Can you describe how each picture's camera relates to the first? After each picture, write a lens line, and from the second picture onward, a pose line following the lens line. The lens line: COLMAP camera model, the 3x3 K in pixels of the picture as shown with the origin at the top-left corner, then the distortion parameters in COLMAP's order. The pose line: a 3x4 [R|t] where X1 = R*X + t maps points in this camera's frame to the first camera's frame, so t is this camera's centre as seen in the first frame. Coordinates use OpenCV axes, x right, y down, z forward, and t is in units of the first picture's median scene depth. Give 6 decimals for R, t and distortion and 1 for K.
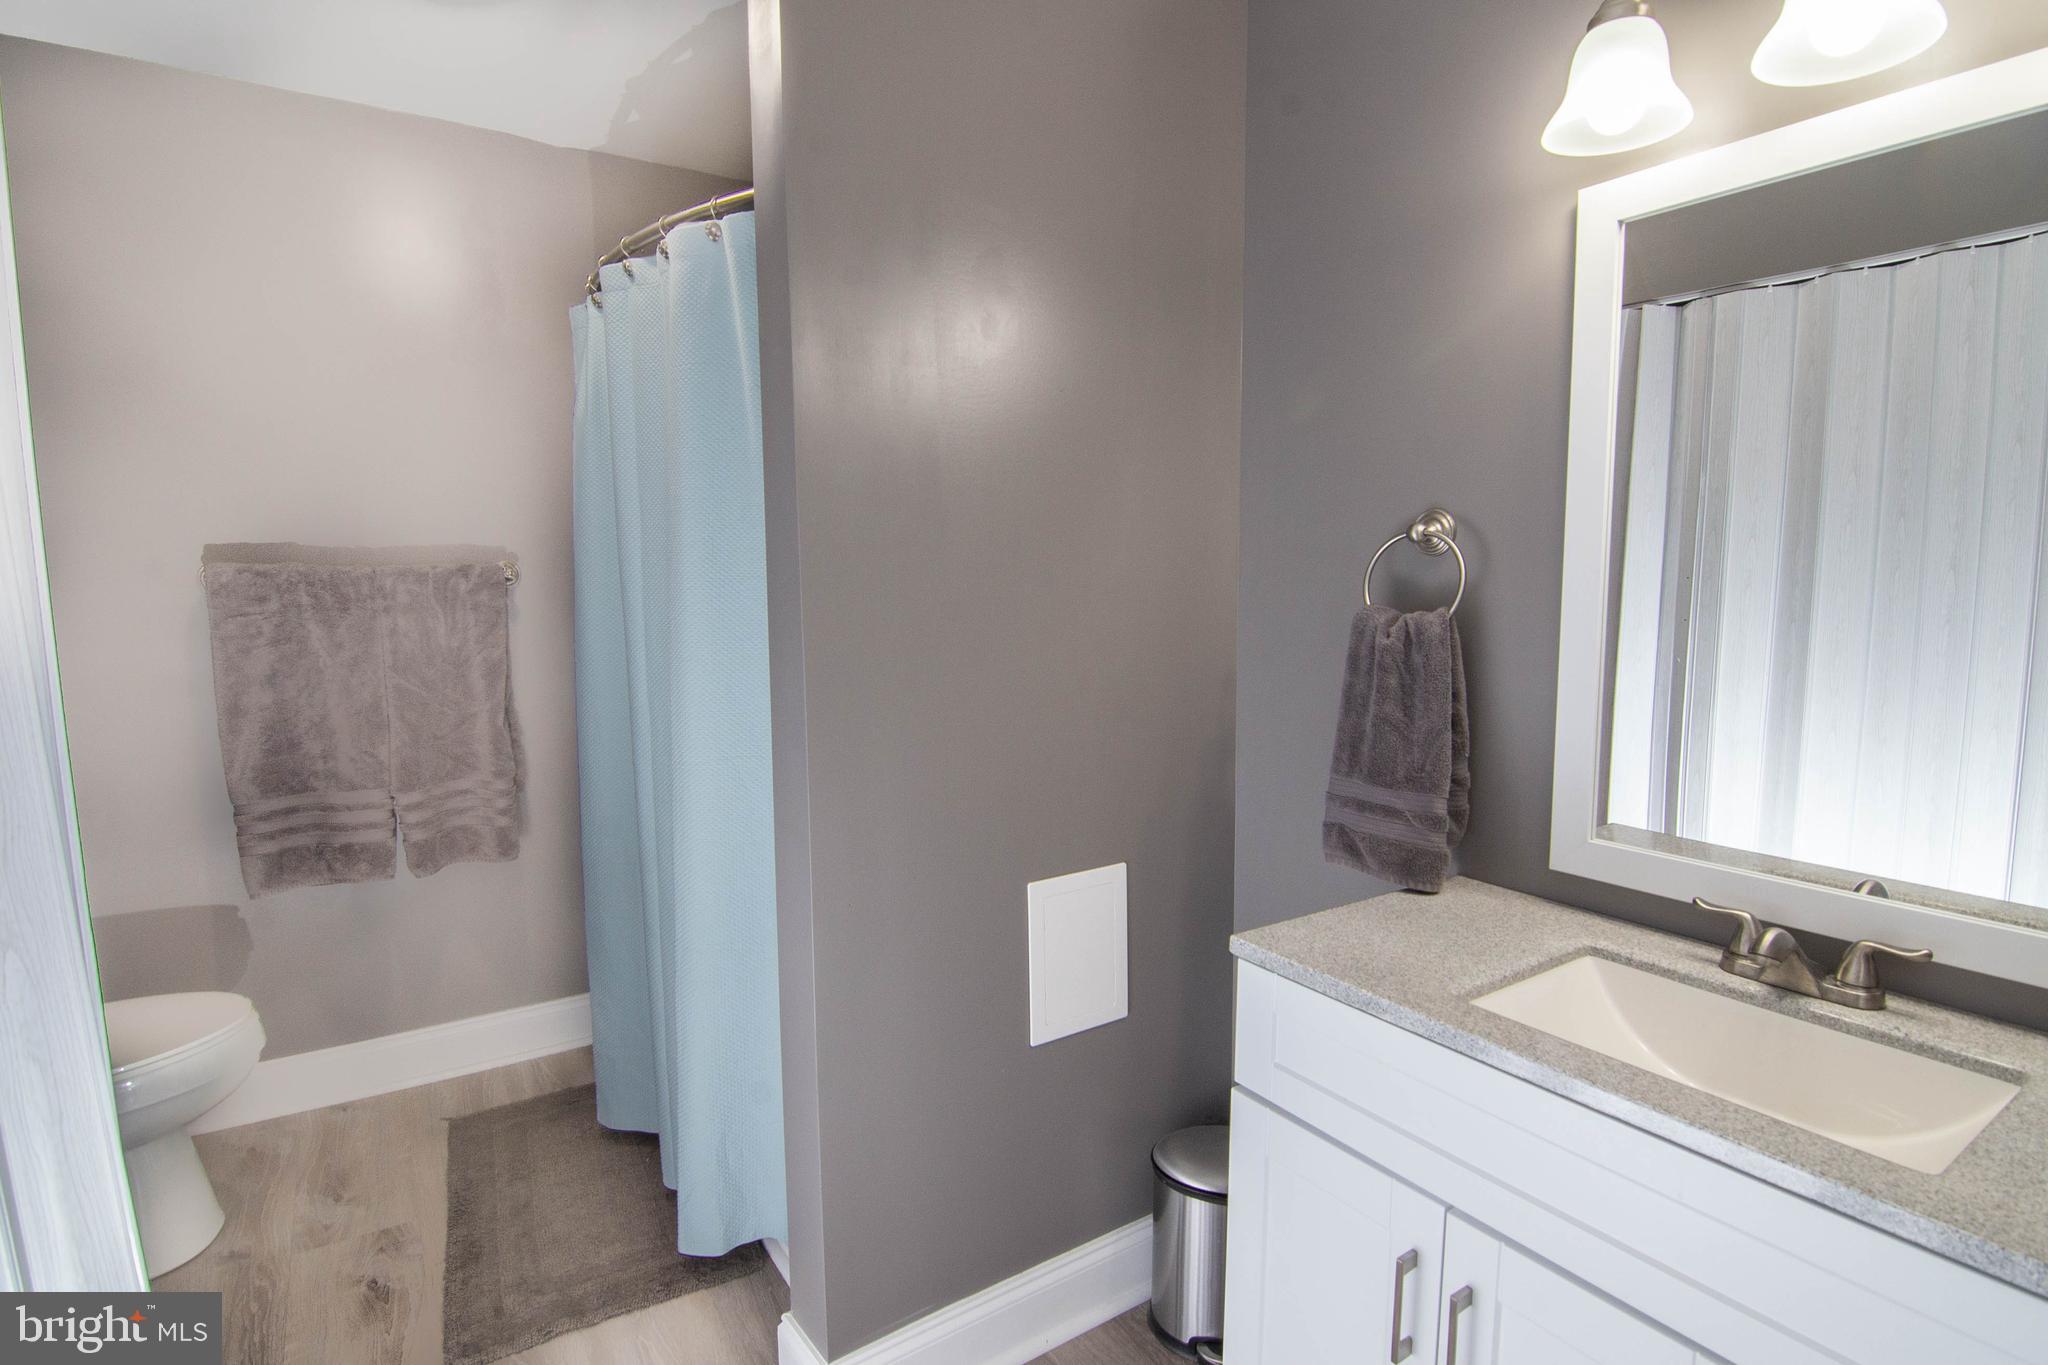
lens RADIAL K [[1007.6, 0, 1016.1], [0, 1007.6, 675.8], [0, 0, 1]] dist [-0.004230, -0.011298]
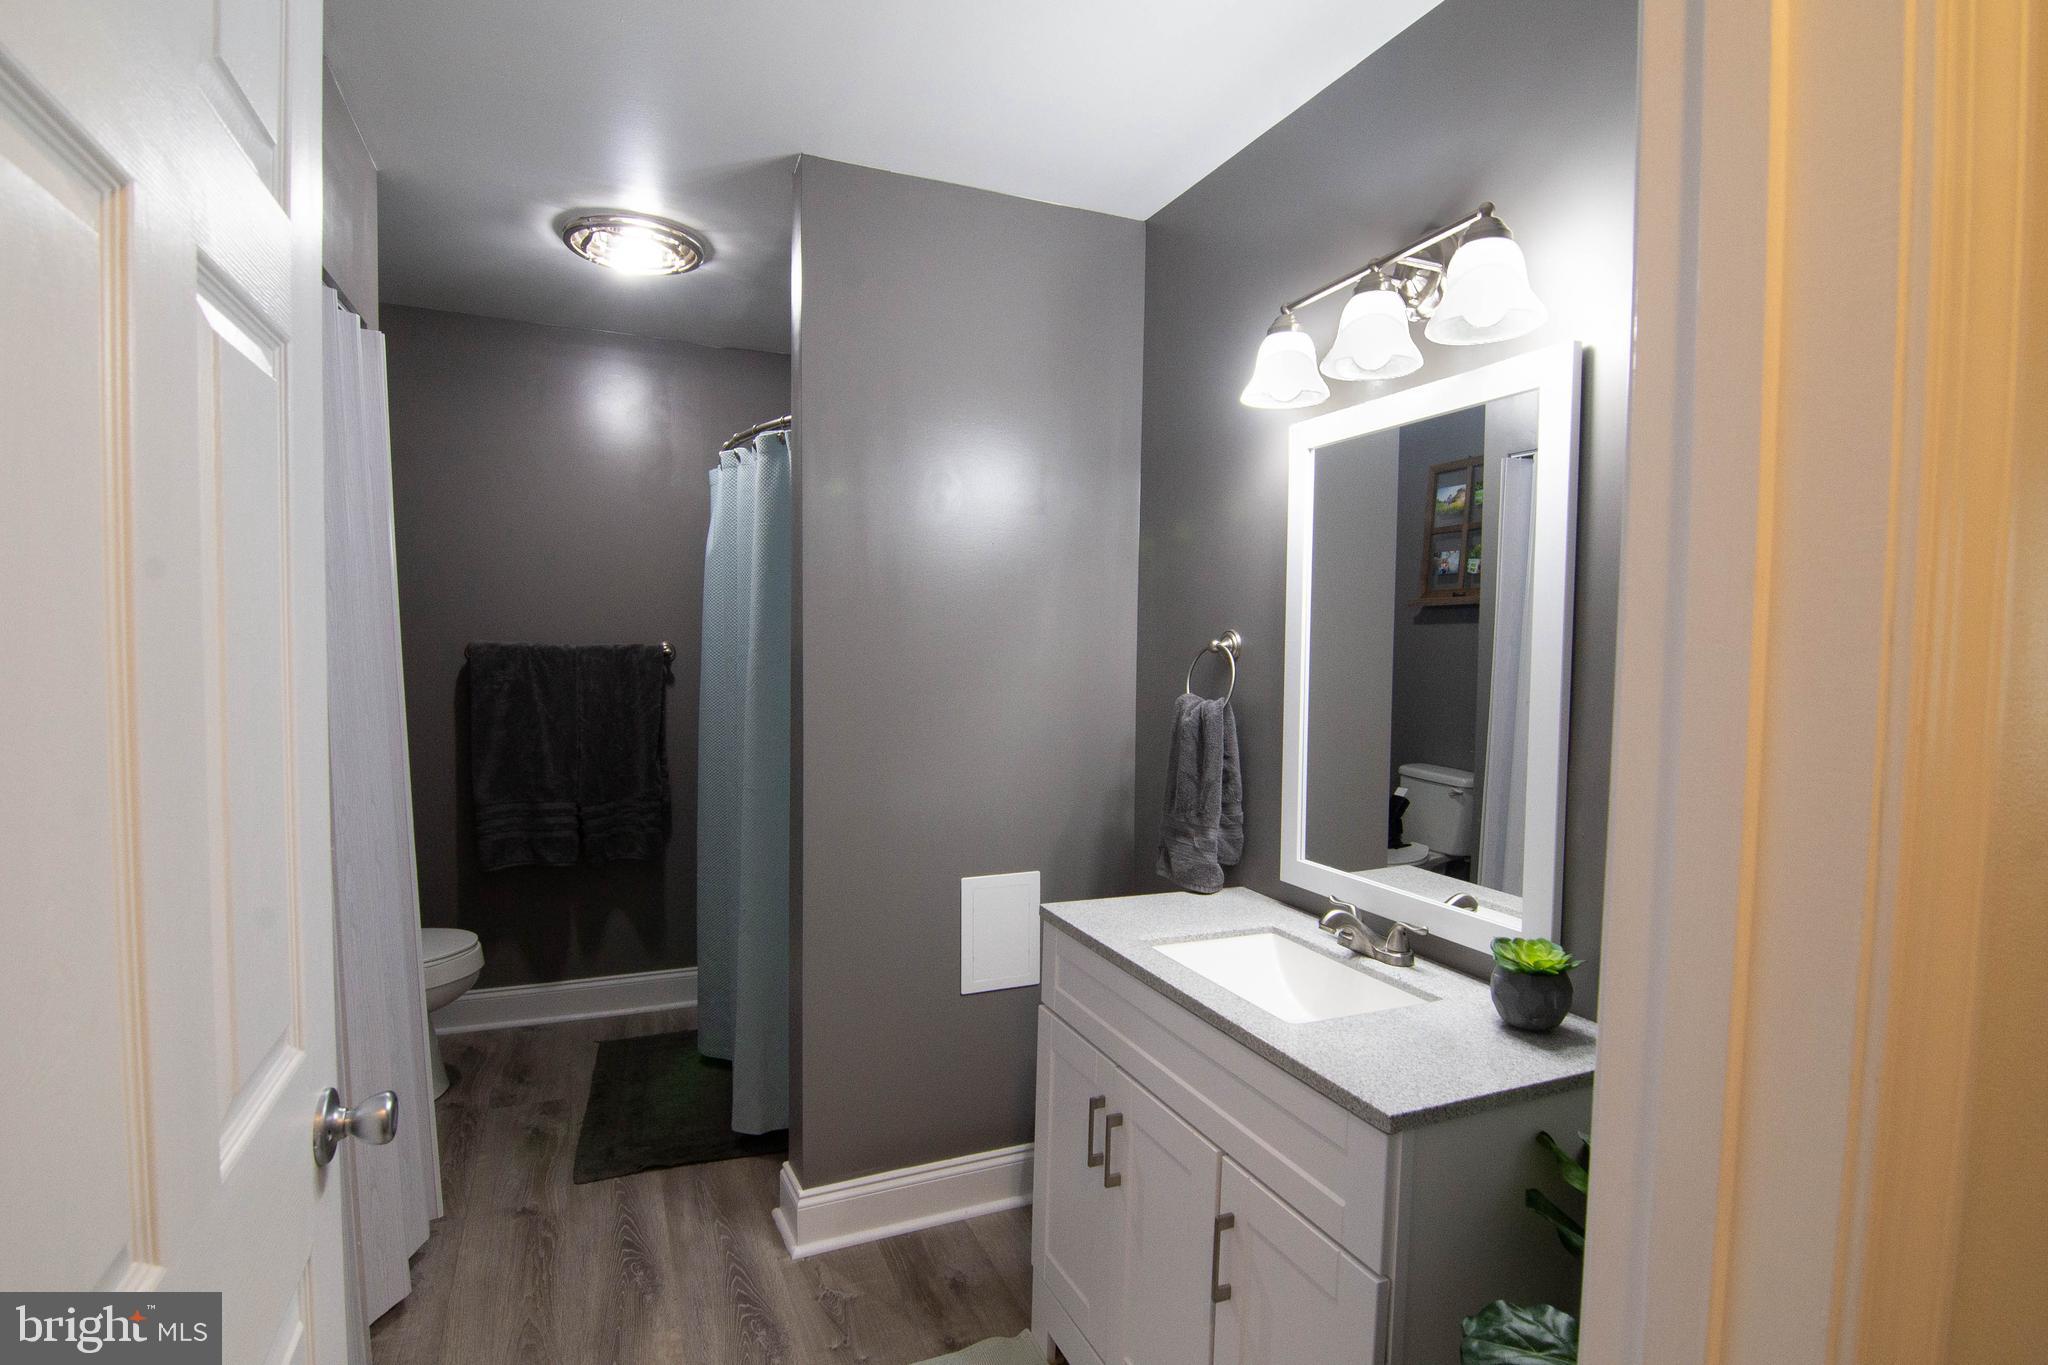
lens RADIAL K [[984.1, 0, 1018.8], [0, 984.1, 686.2], [0, 0, 1]] dist [-0.005152, -0.013698]
pose [[0.984840, 0.029800, -0.170884, 0.447676], [-0.039862, 0.997648, -0.055760, 0.008220], [0.168821, 0.061726, 0.983712, -0.540215]]
